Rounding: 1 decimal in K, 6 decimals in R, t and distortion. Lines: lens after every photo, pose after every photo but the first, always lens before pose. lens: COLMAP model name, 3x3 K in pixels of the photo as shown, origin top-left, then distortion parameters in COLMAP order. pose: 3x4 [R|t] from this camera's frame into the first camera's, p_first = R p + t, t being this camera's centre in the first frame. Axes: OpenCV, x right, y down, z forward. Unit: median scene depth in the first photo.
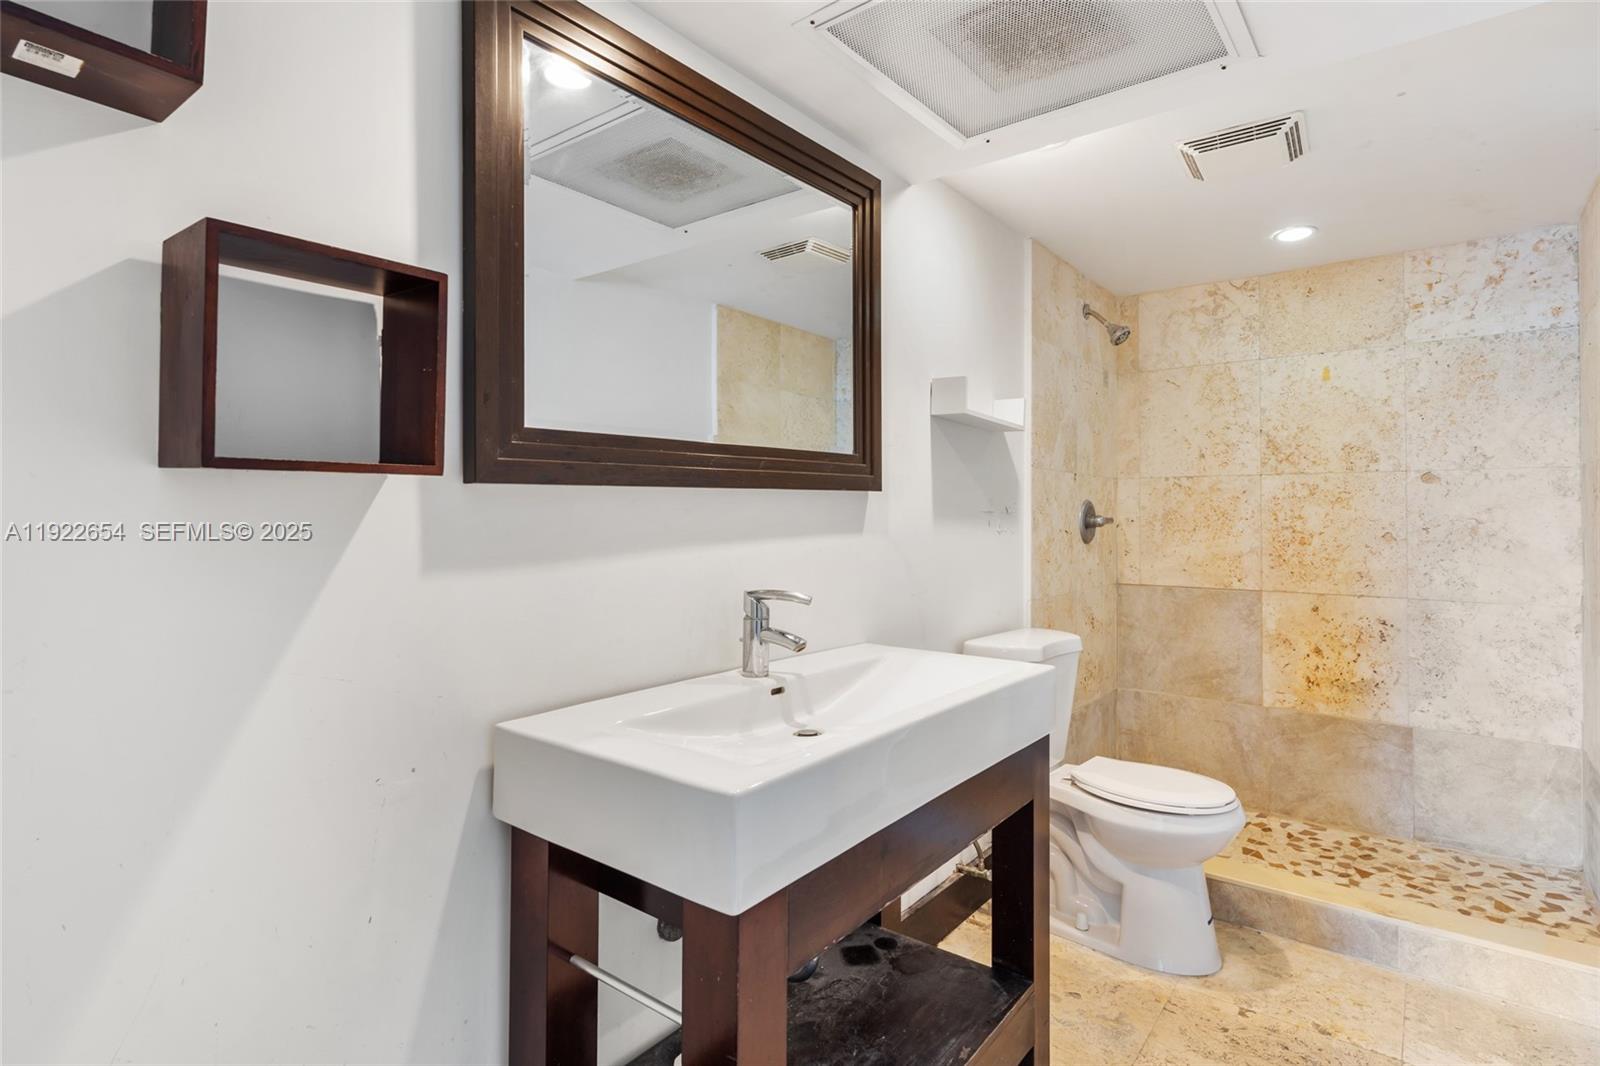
lens RADIAL K [[815.1, 0, 800.0], [0, 815.1, 533.0], [0, 0, 1]] dist [0.004275, 0.000934]
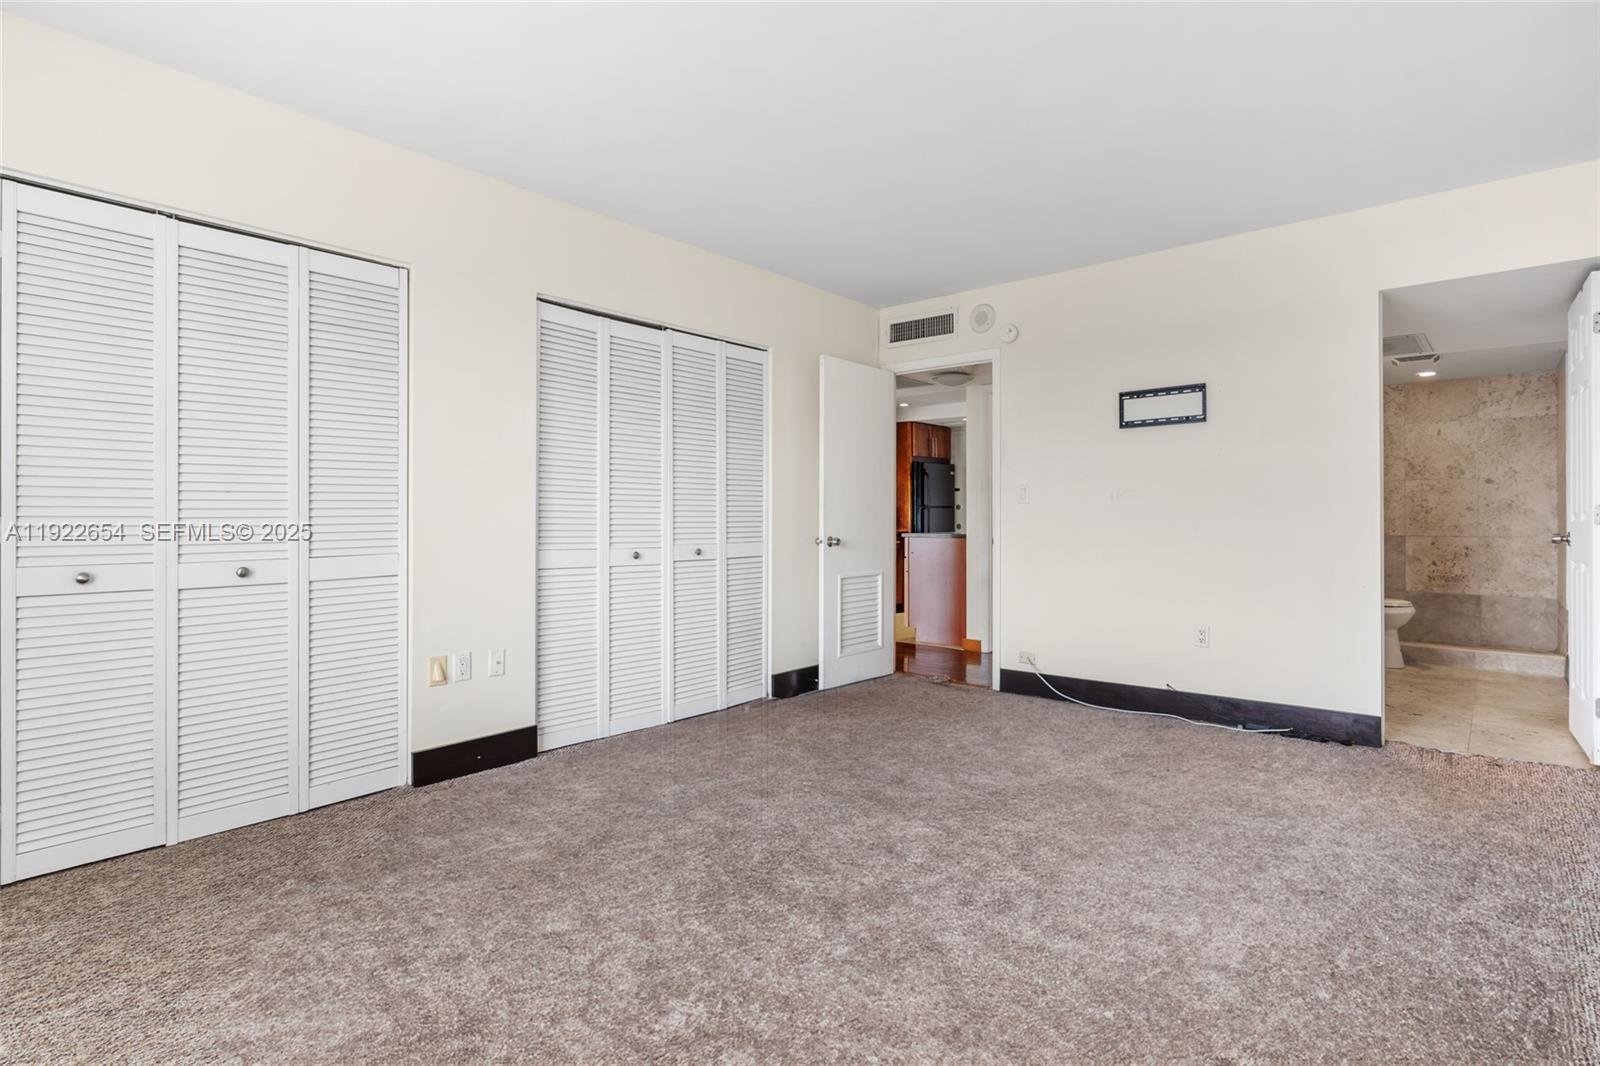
lens RADIAL K [[815.1, 0, 800.0], [0, 815.1, 533.0], [0, 0, 1]] dist [0.004275, 0.000934]
pose [[0.998809, 0.001661, -0.048760, -0.959043], [-0.001502, 0.999993, 0.003301, 0.065445], [0.048765, -0.003224, 0.998805, -1.268181]]
